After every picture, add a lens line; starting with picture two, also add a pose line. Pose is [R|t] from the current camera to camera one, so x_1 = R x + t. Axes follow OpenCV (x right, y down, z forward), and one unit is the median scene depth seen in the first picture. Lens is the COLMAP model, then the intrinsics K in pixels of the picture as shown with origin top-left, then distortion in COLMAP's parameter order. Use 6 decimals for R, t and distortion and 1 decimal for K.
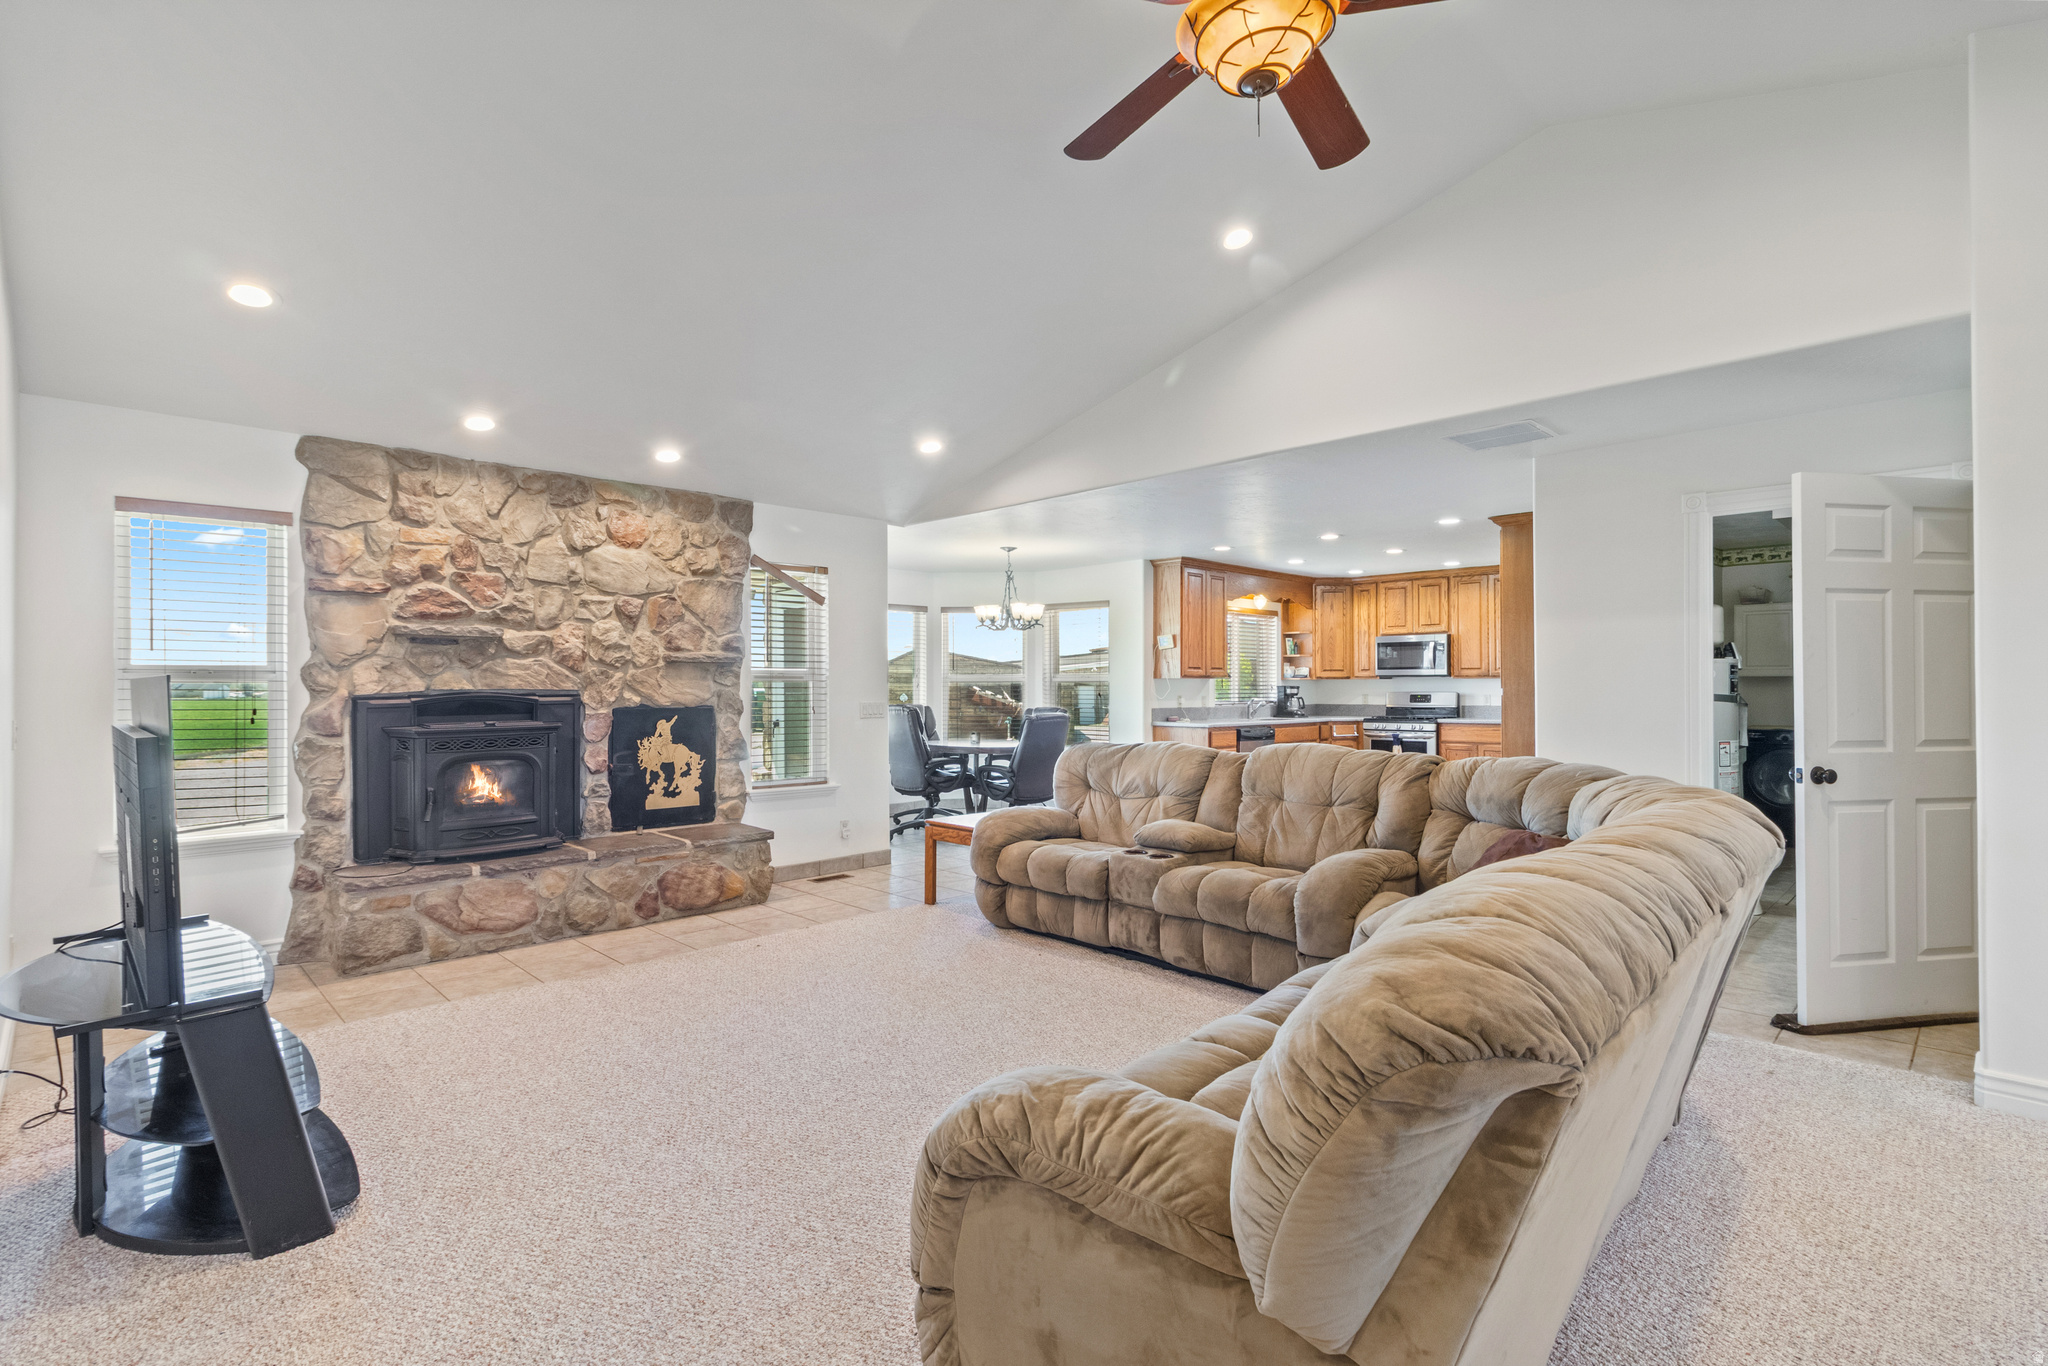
lens RADIAL K [[954.0, 0, 1027.8], [0, 954.0, 682.0], [0, 0, 1]] dist [0.002975, 0.000502]
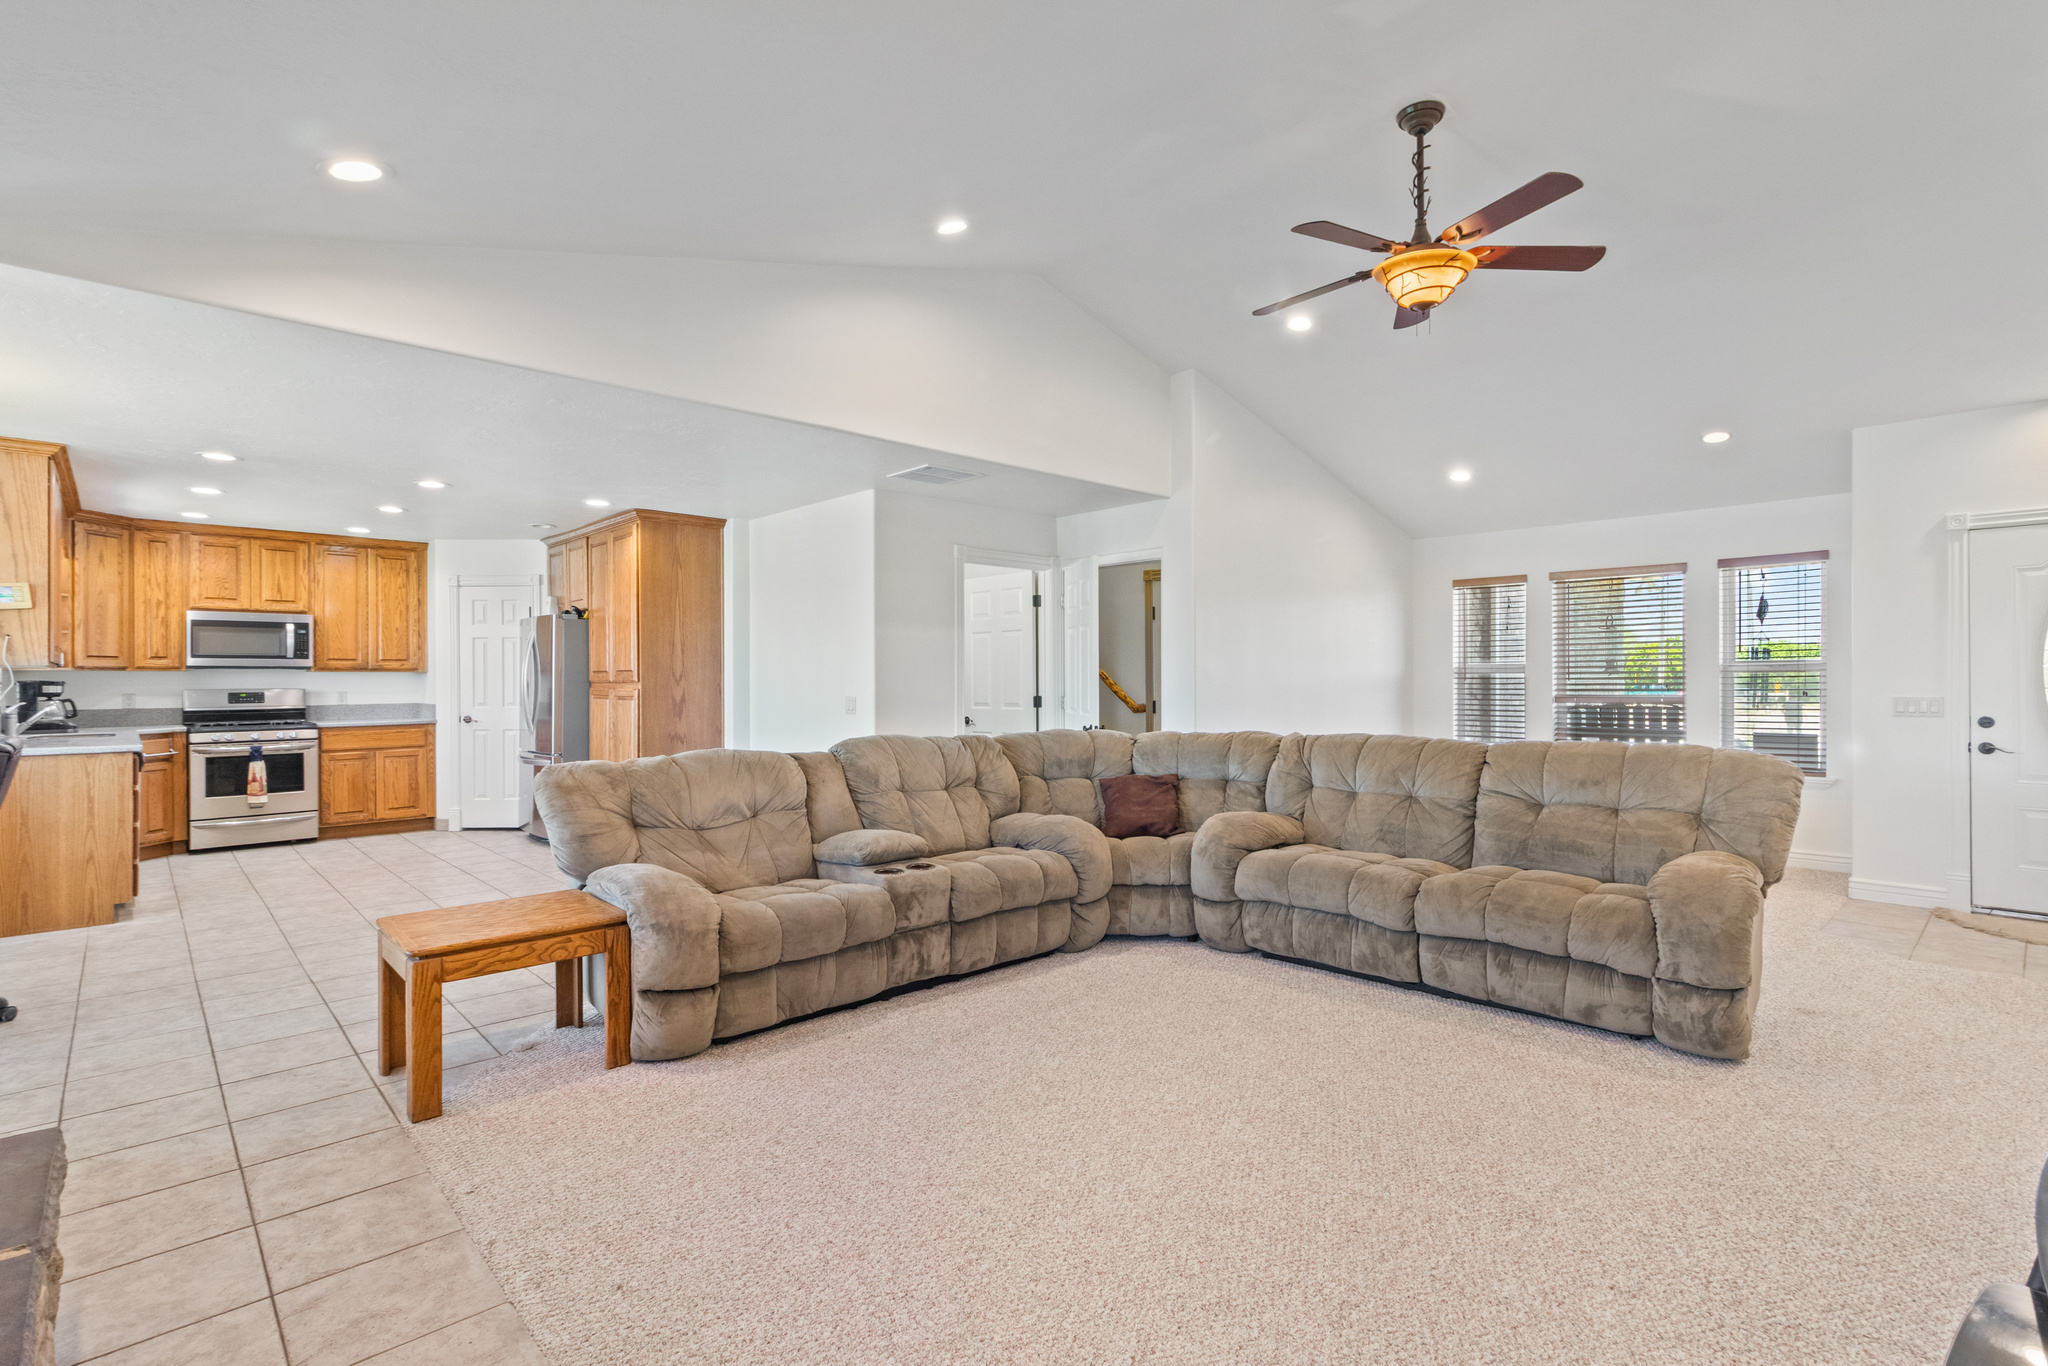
lens RADIAL K [[954.0, 0, 1027.8], [0, 954.0, 682.0], [0, 0, 1]] dist [0.002975, 0.000502]
pose [[0.030446, -0.000806, 0.999536, -0.335456], [-0.003365, 0.999994, 0.000908, 0.002357], [-0.999531, -0.003391, 0.030443, 0.383338]]
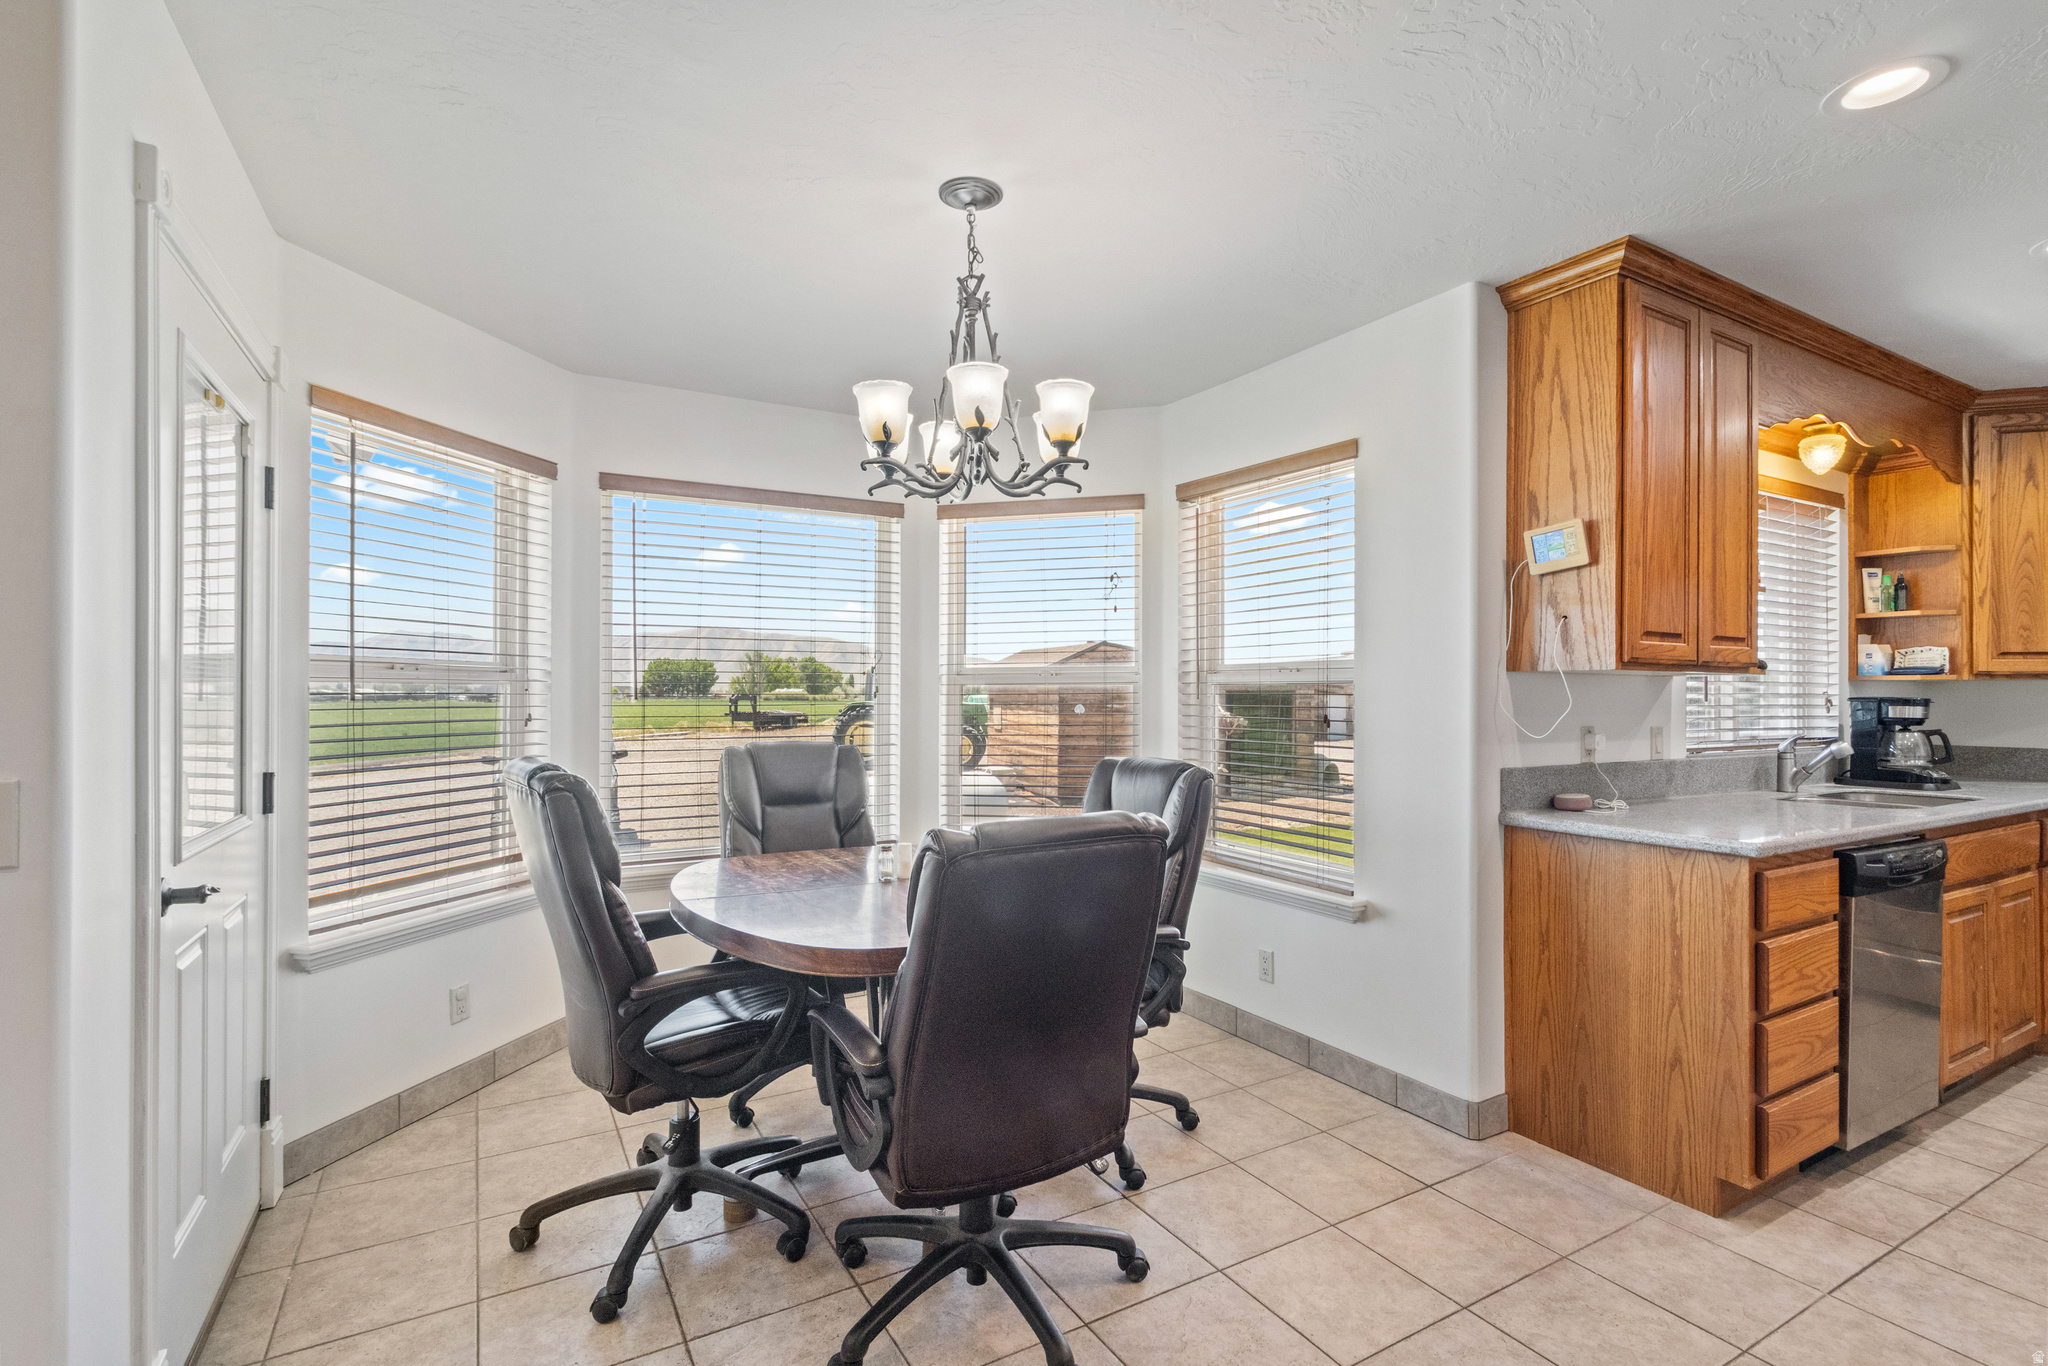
lens RADIAL K [[954.0, 0, 1027.8], [0, 954.0, 682.0], [0, 0, 1]] dist [0.002975, 0.000502]
pose [[0.966667, 0.005794, -0.255971, 0.056653], [-0.006248, 0.999980, -0.000957, 0.000811], [0.255960, 0.002524, 0.966684, 0.612161]]
